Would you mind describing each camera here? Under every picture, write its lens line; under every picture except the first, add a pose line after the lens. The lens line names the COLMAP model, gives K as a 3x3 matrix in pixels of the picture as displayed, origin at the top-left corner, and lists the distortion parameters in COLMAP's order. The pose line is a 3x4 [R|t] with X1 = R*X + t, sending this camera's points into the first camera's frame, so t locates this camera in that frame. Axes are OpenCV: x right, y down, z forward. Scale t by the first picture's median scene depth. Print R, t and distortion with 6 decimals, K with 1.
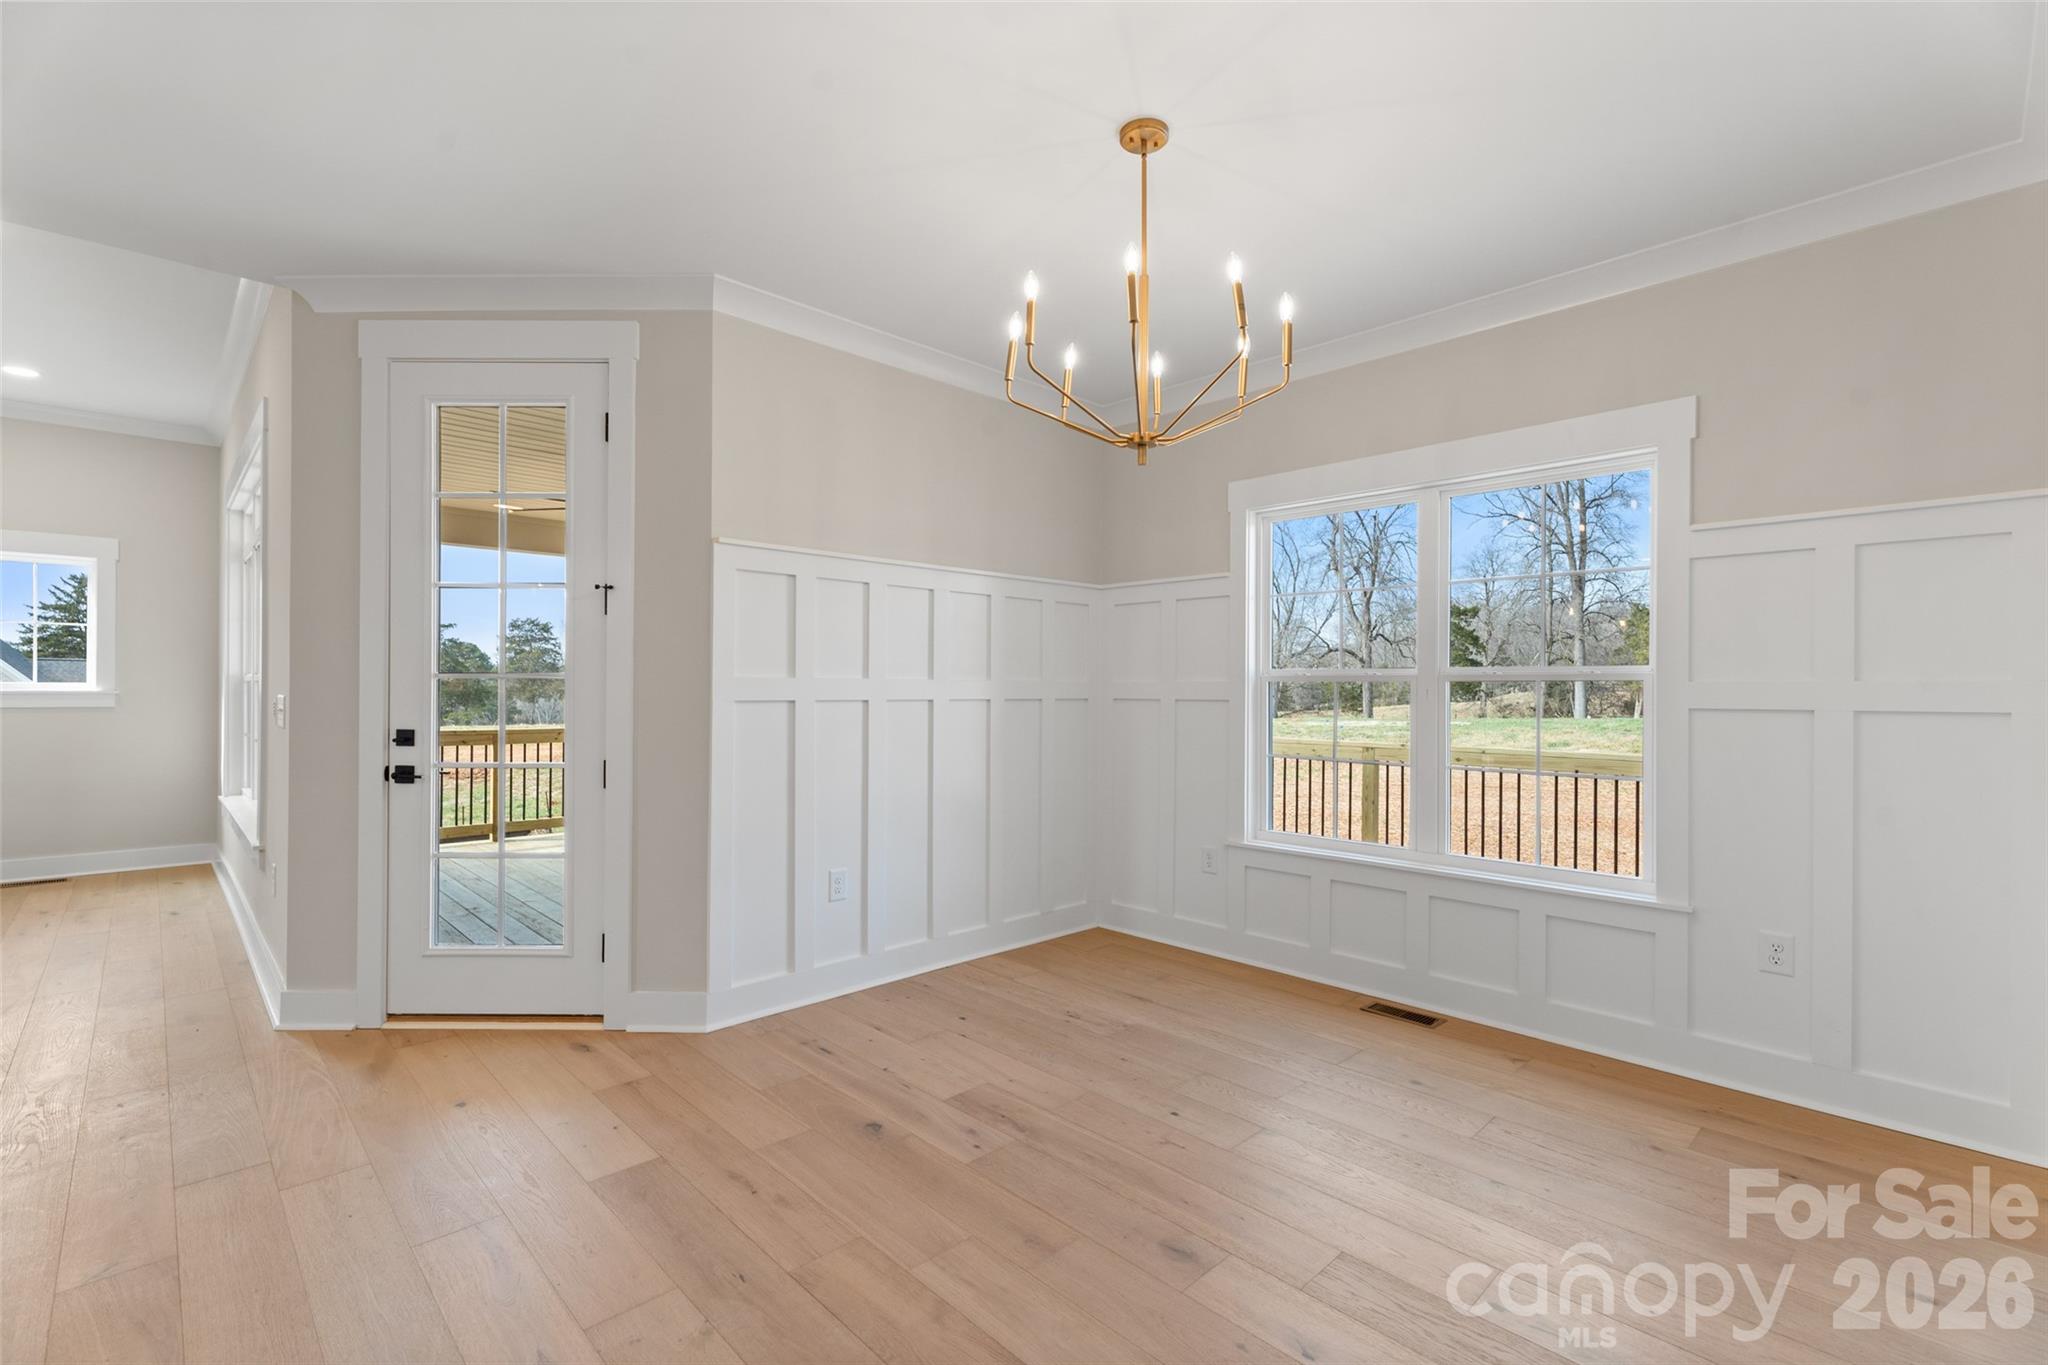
lens RADIAL K [[908.9, 0, 1018.1], [0, 908.9, 686.8], [0, 0, 1]] dist [0.004663, -0.000024]
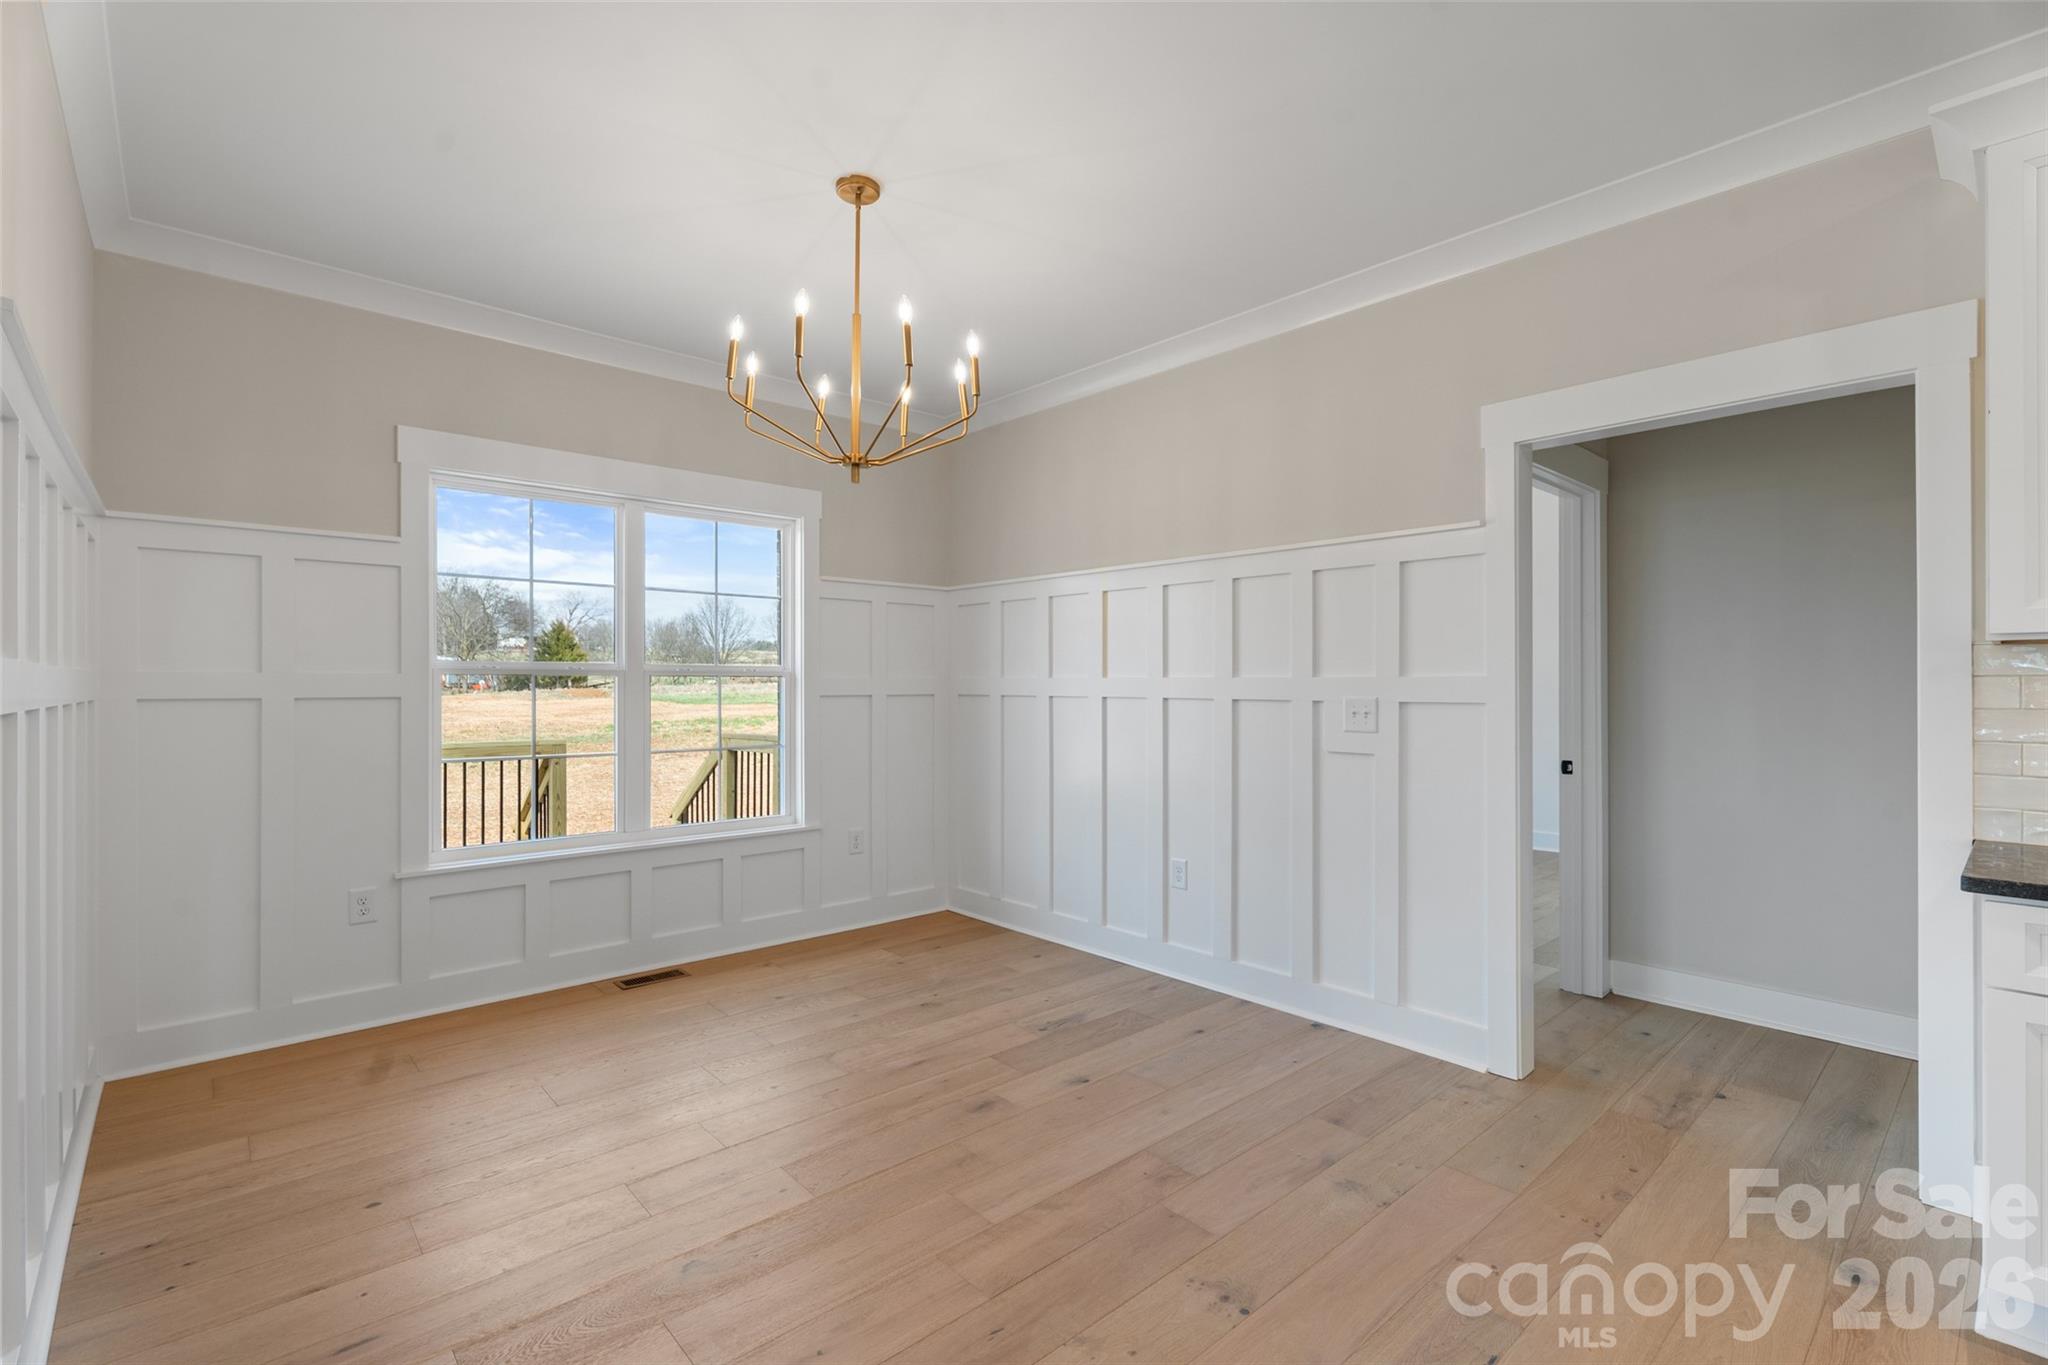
lens RADIAL K [[915.1, 0, 1018.2], [0, 915.1, 680.5], [0, 0, 1]] dist [0.003038, 0.000427]
pose [[0.032238, 0.002351, 0.999477, -0.561540], [-0.004331, 0.999988, -0.002212, -0.000074], [-0.999471, -0.004257, 0.032248, 0.438099]]
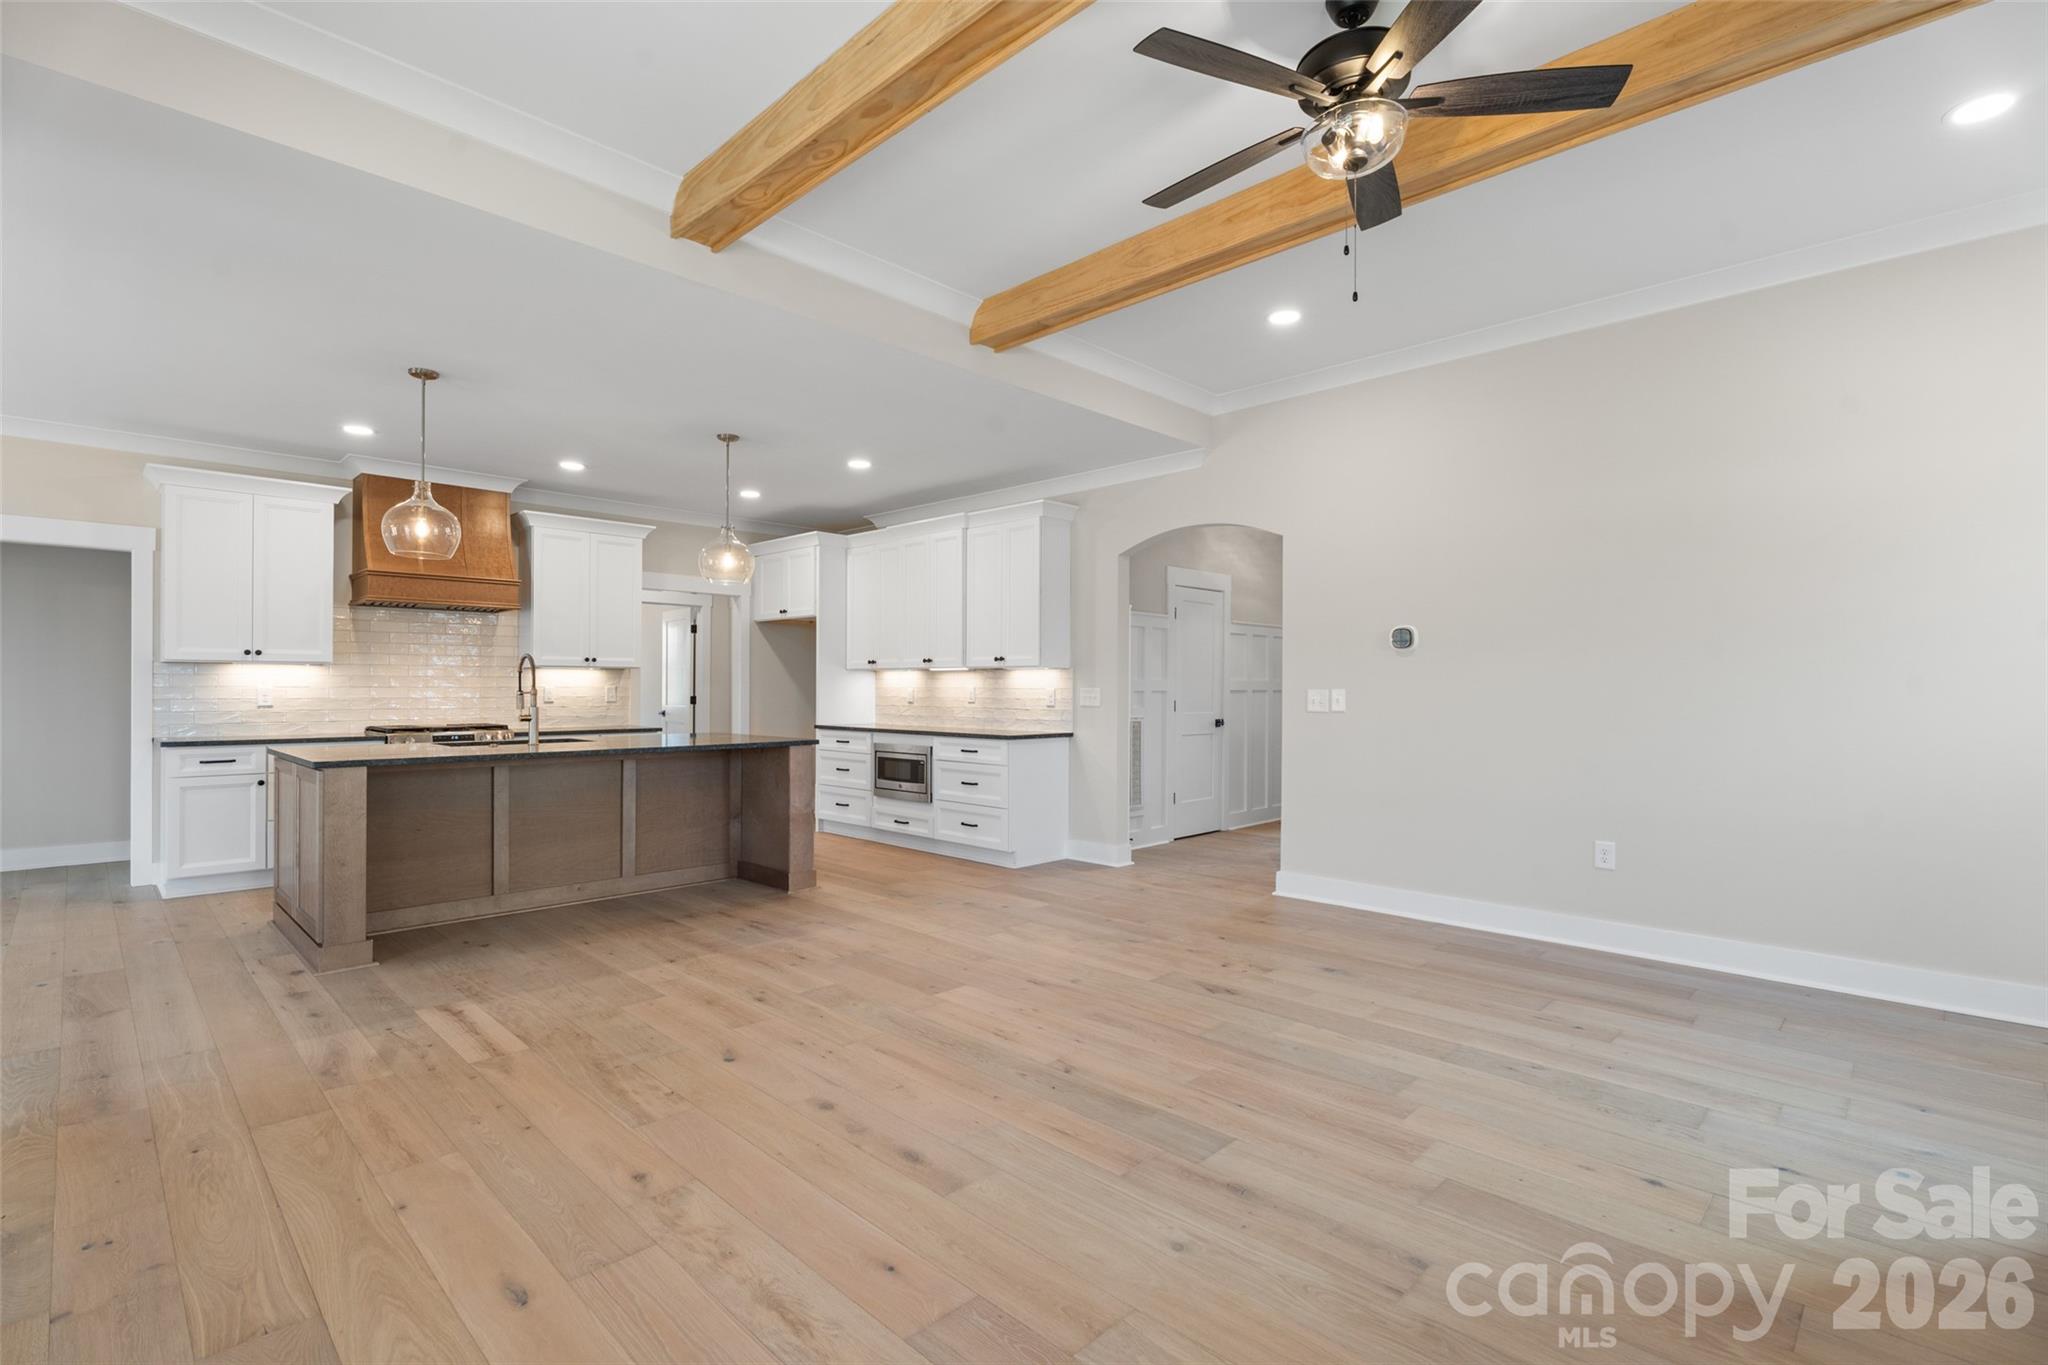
lens RADIAL K [[945.9, 0, 1019.2], [0, 945.9, 685.5], [0, 0, 1]] dist [-0.013750, 0.000230]
pose [[-0.999530, -0.010422, -0.028821, -1.240817], [-0.010241, 0.999927, -0.006430, 0.007159], [0.028886, -0.006132, -0.999564, 1.306594]]
